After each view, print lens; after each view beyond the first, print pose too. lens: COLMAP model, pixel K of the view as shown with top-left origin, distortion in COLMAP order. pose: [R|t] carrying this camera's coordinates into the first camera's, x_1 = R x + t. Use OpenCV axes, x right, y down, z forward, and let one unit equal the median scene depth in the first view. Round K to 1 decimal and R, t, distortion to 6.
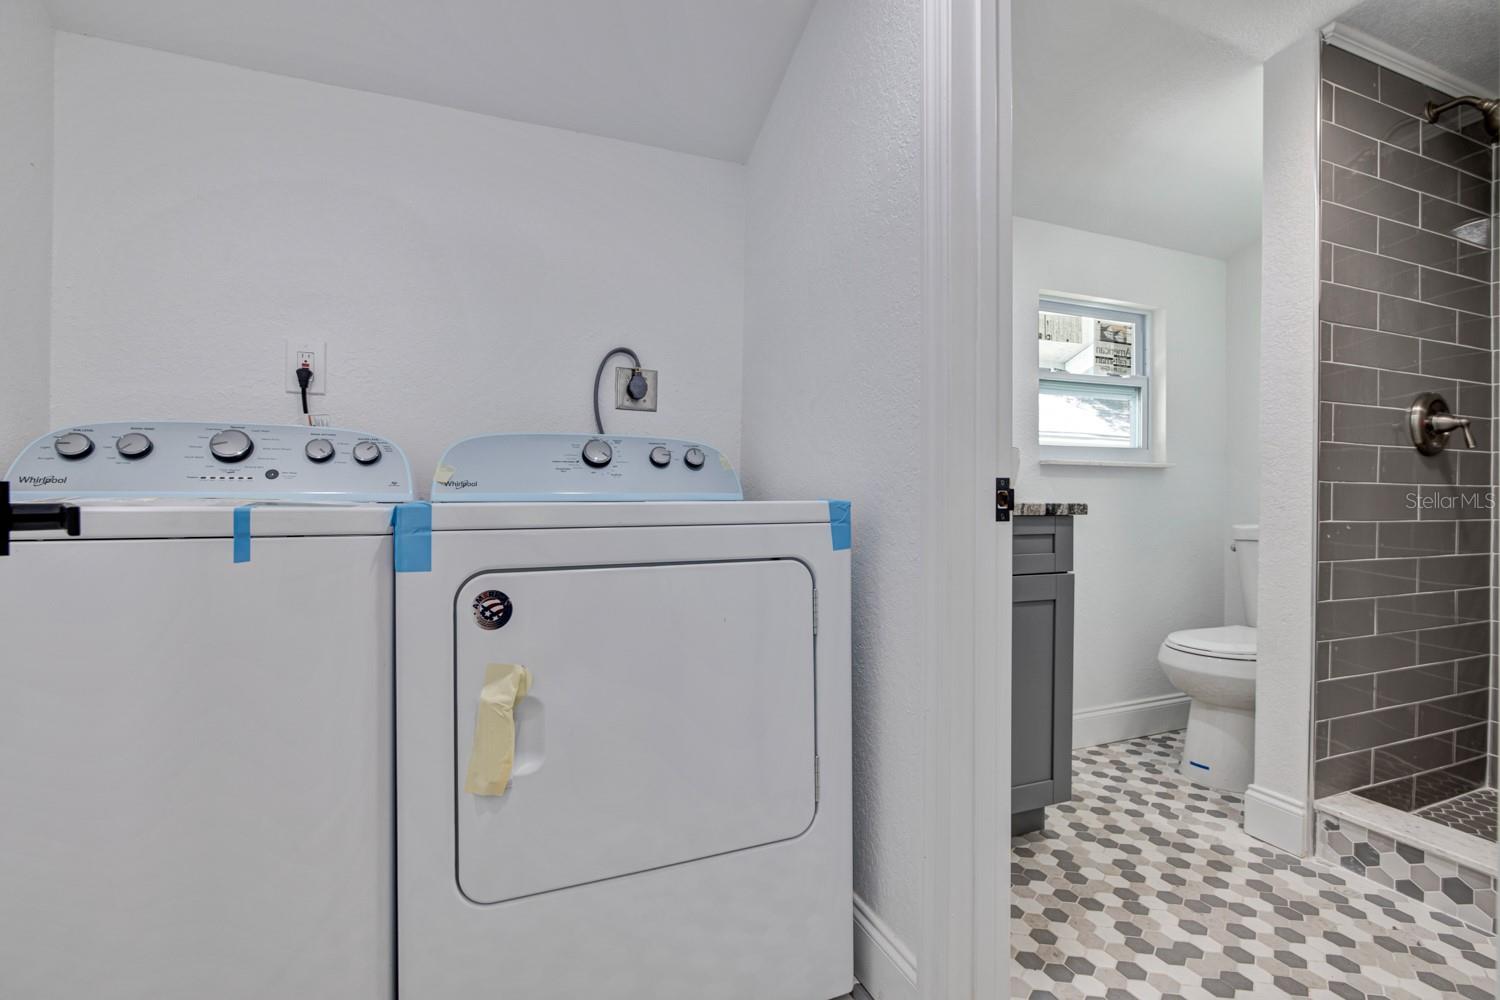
lens RADIAL K [[664.4, 0, 753.4], [0, 664.4, 507.0], [0, 0, 1]] dist [-0.004330, -0.000277]
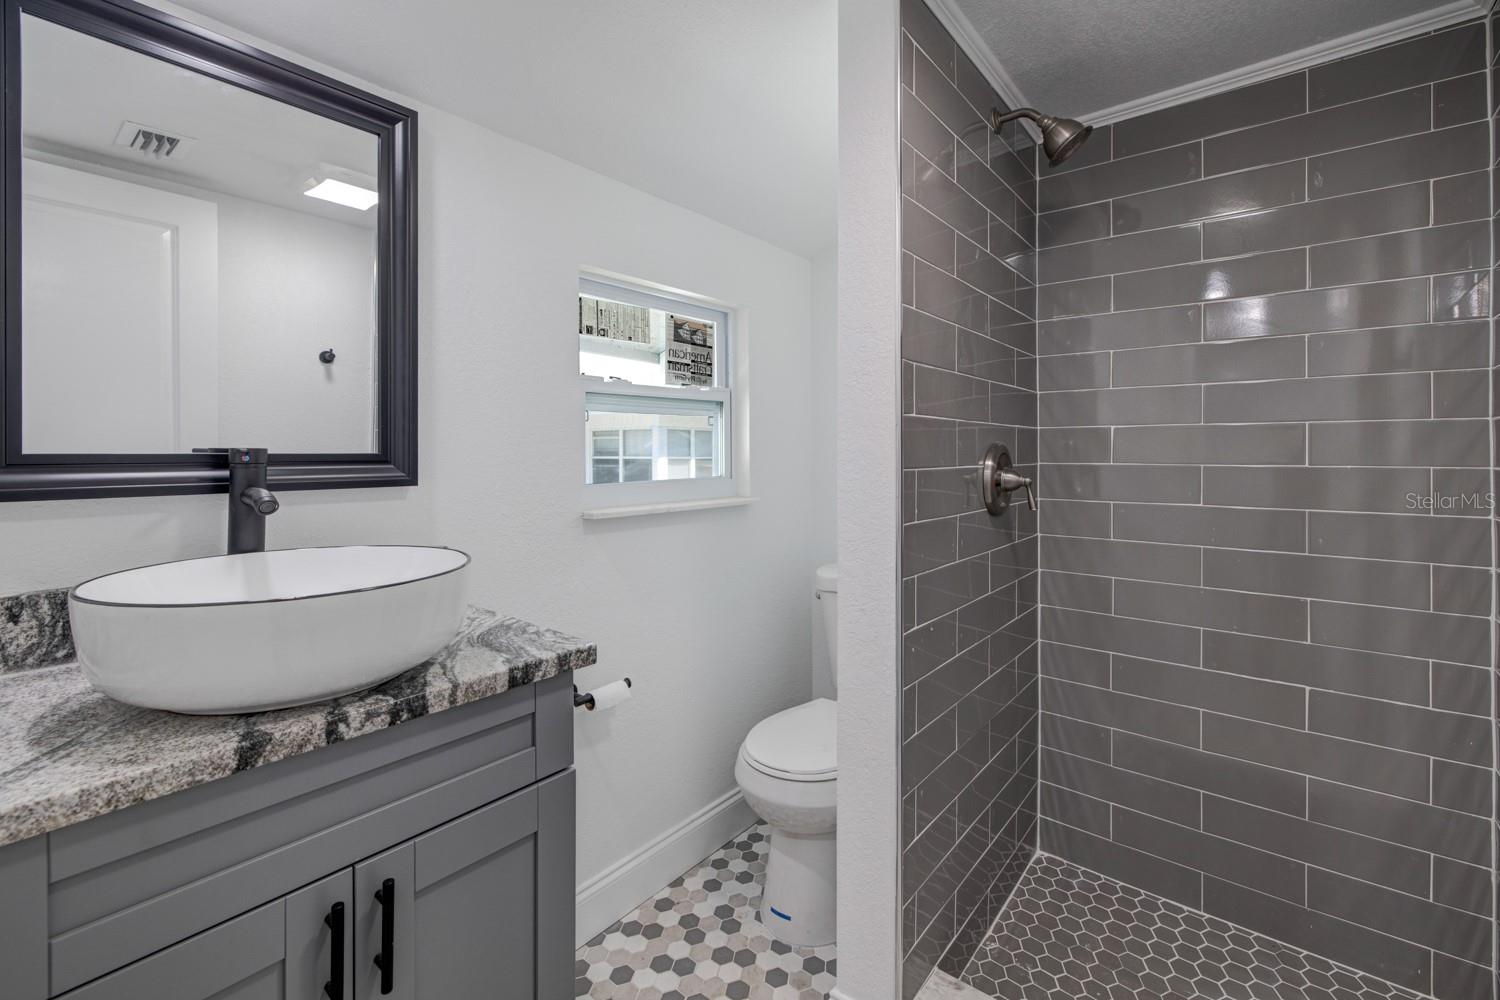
lens RADIAL K [[649.5, 0, 753.5], [0, 649.5, 463.9], [0, 0, 1]] dist [0.001545, -0.000045]
pose [[0.874547, -0.012293, 0.484785, 0.281310], [0.010670, 0.999924, 0.006109, -0.132929], [-0.484823, -0.000170, 0.874612, 0.349774]]
